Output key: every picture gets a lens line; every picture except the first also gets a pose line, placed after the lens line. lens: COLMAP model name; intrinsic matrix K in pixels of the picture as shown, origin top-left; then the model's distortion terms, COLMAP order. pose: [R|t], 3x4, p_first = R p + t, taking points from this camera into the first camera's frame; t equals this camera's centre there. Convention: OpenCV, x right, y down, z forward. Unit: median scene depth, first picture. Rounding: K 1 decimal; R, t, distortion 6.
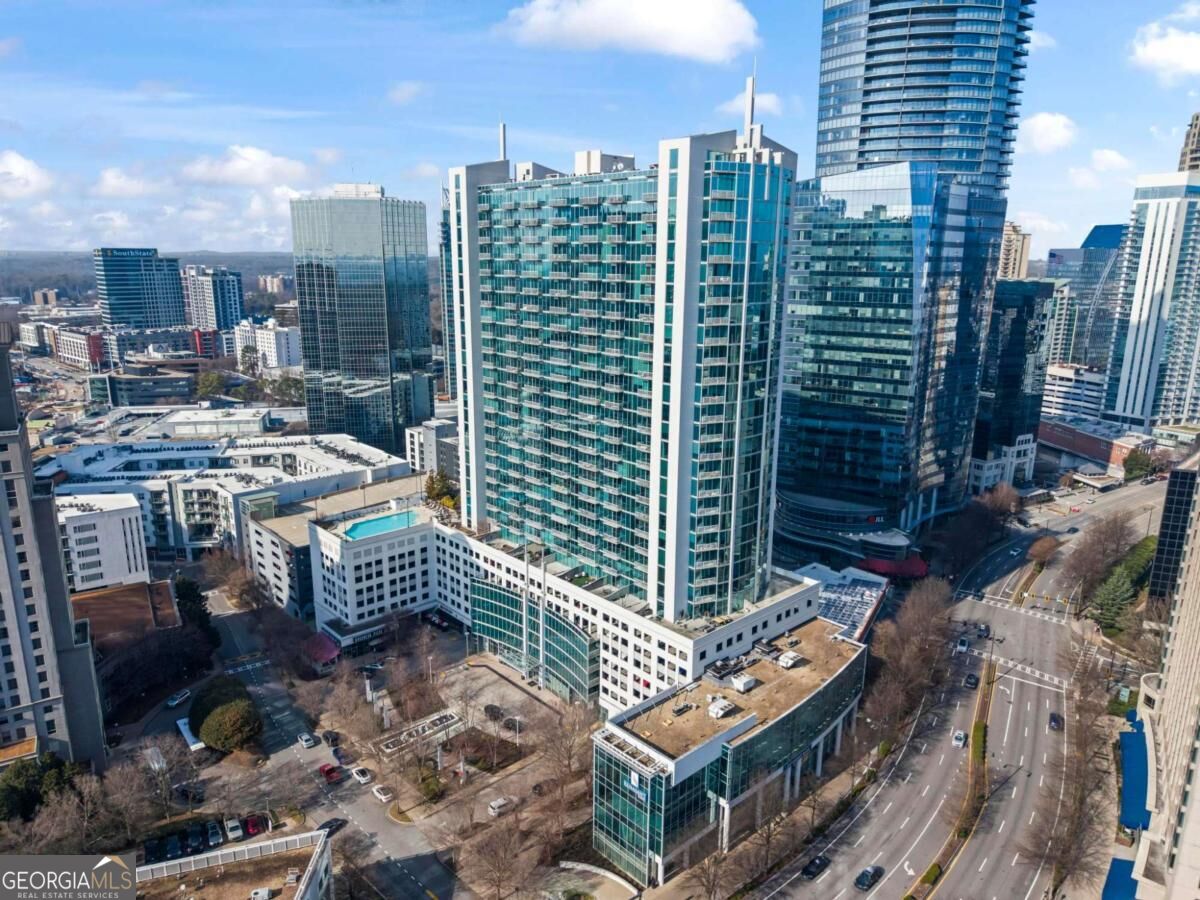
lens RADIAL K [[802.3, 0, 591.5], [0, 802.3, 452.1], [0, 0, 1]] dist [0.009393, -0.004744]
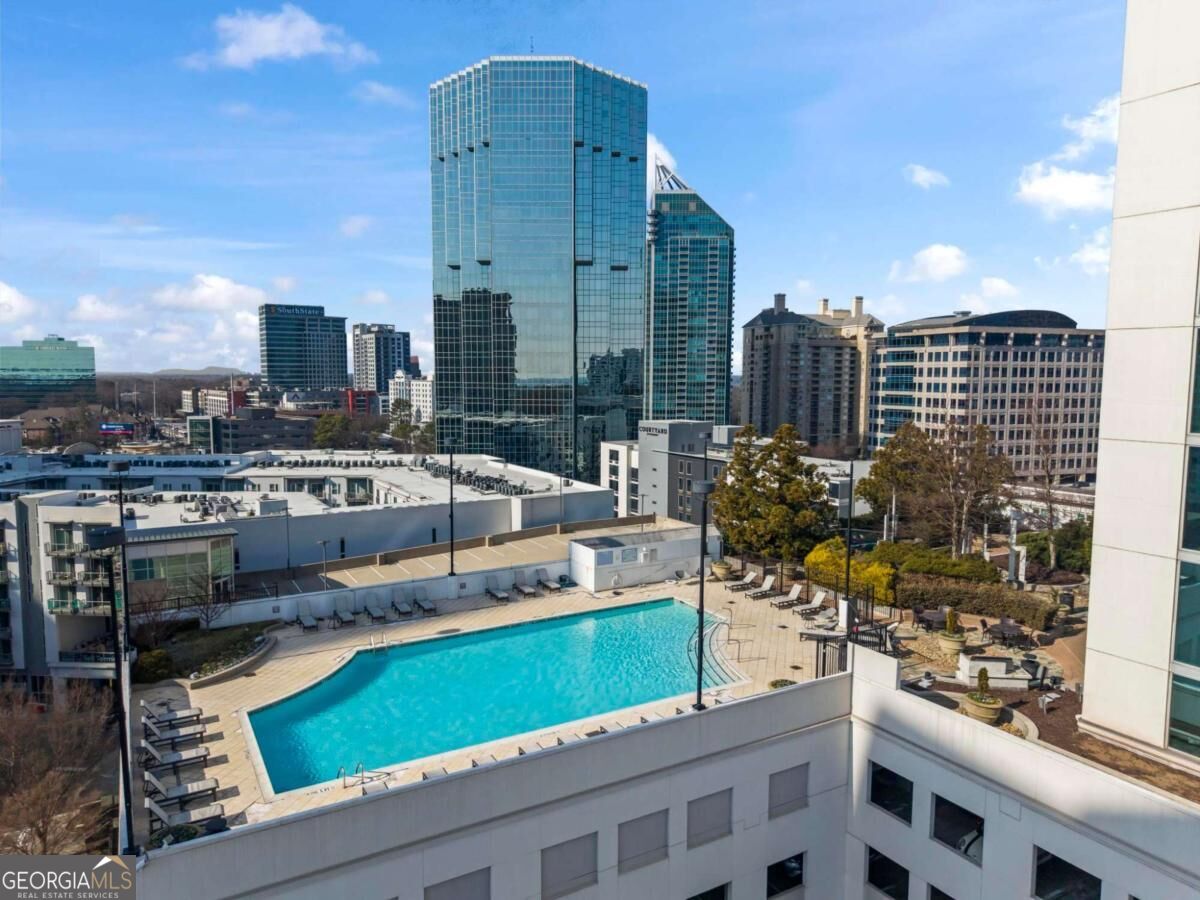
lens RADIAL K [[802.3, 0, 602.4], [0, 802.3, 451.2], [0, 0, 1]] dist [0.009393, -0.004744]
pose [[0.979943, 0.016464, -0.198599, -0.147870], [-0.044828, 0.989251, -0.139185, 0.047782], [0.194173, 0.145296, 0.970147, 0.583136]]
